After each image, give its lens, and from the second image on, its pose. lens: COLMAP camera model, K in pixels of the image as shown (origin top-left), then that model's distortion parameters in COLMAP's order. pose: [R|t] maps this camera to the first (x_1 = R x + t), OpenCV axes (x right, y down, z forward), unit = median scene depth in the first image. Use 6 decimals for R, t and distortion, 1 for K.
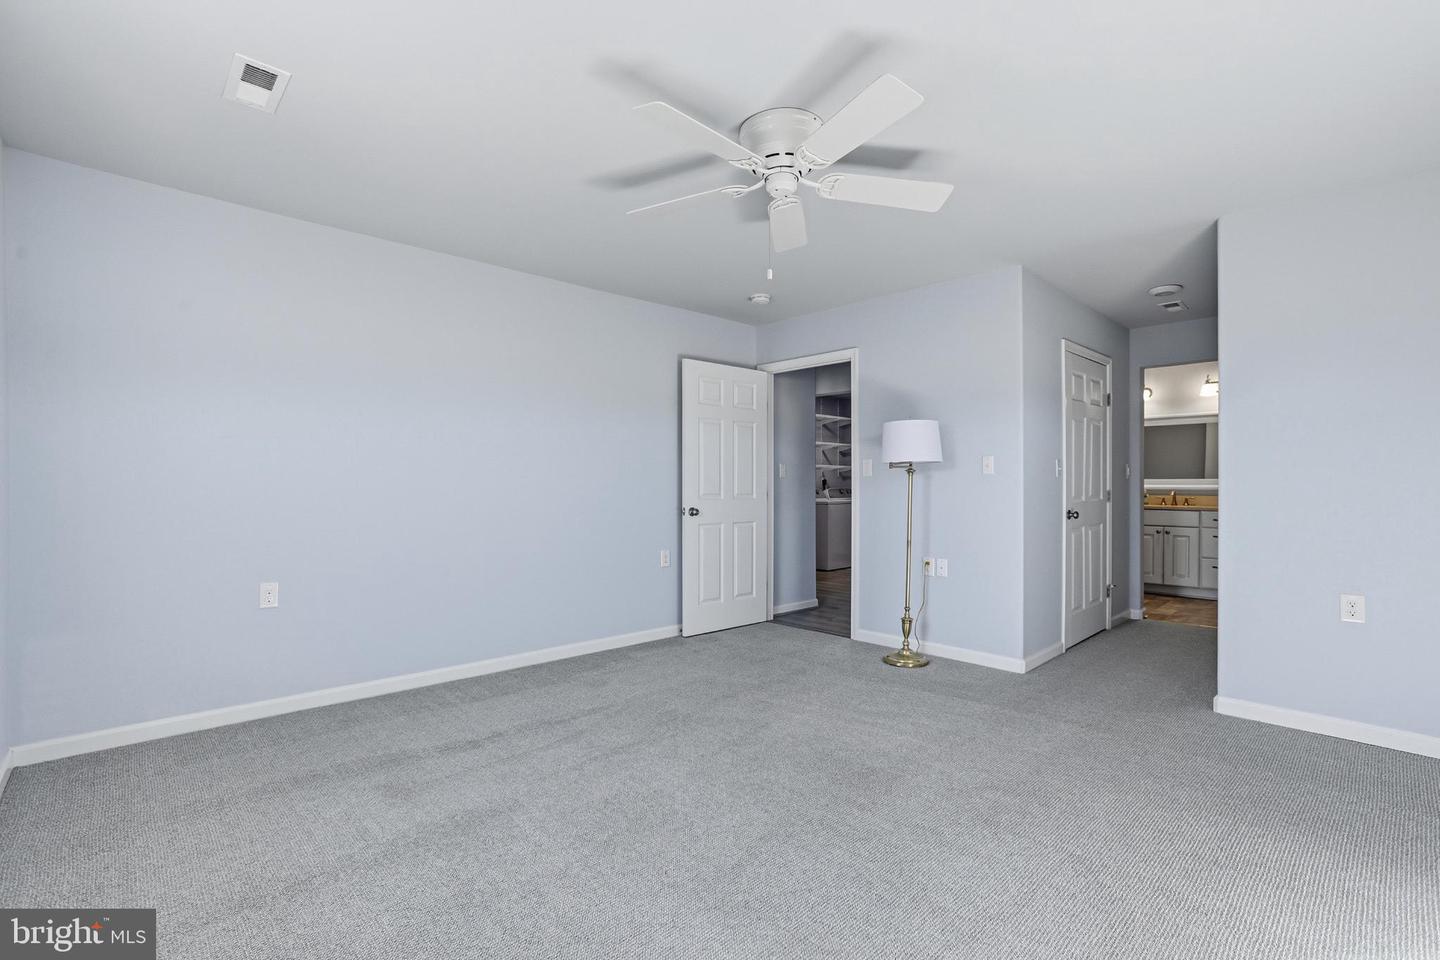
lens RADIAL K [[671.6, 0, 720.0], [0, 671.6, 480.0], [0, 0, 1]] dist [-0.000507, 0.000028]
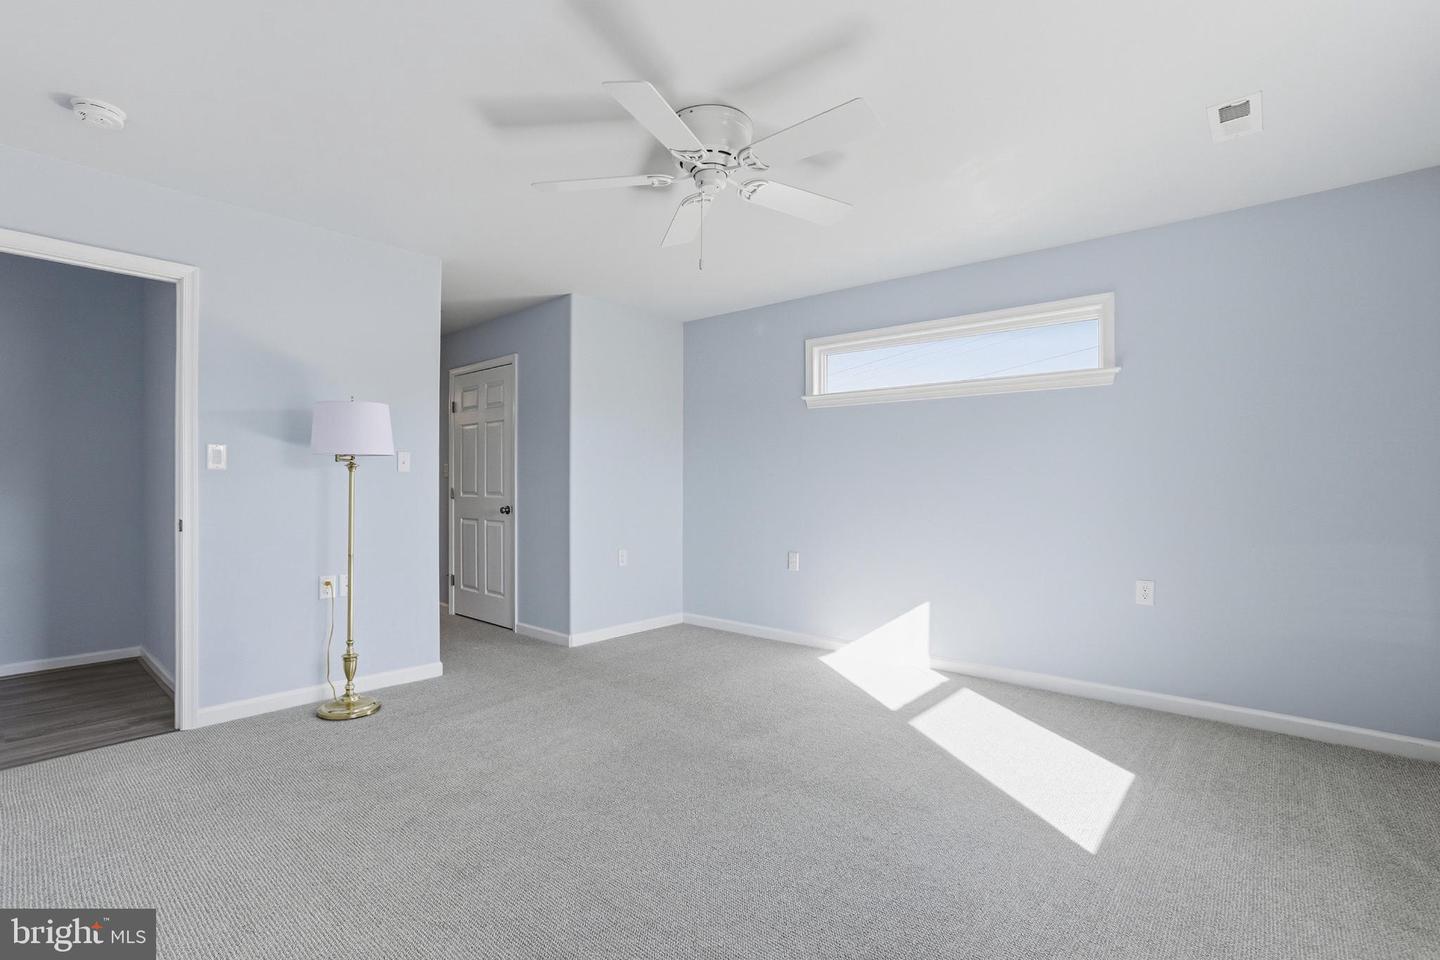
lens RADIAL K [[671.6, 0, 720.0], [0, 671.6, 480.0], [0, 0, 1]] dist [-0.000507, 0.000028]
pose [[-0.083362, 0.004028, 0.996511, -0.533014], [-0.011602, 0.999920, -0.005013, 0.002121], [-0.996452, -0.011979, -0.083309, 0.638881]]
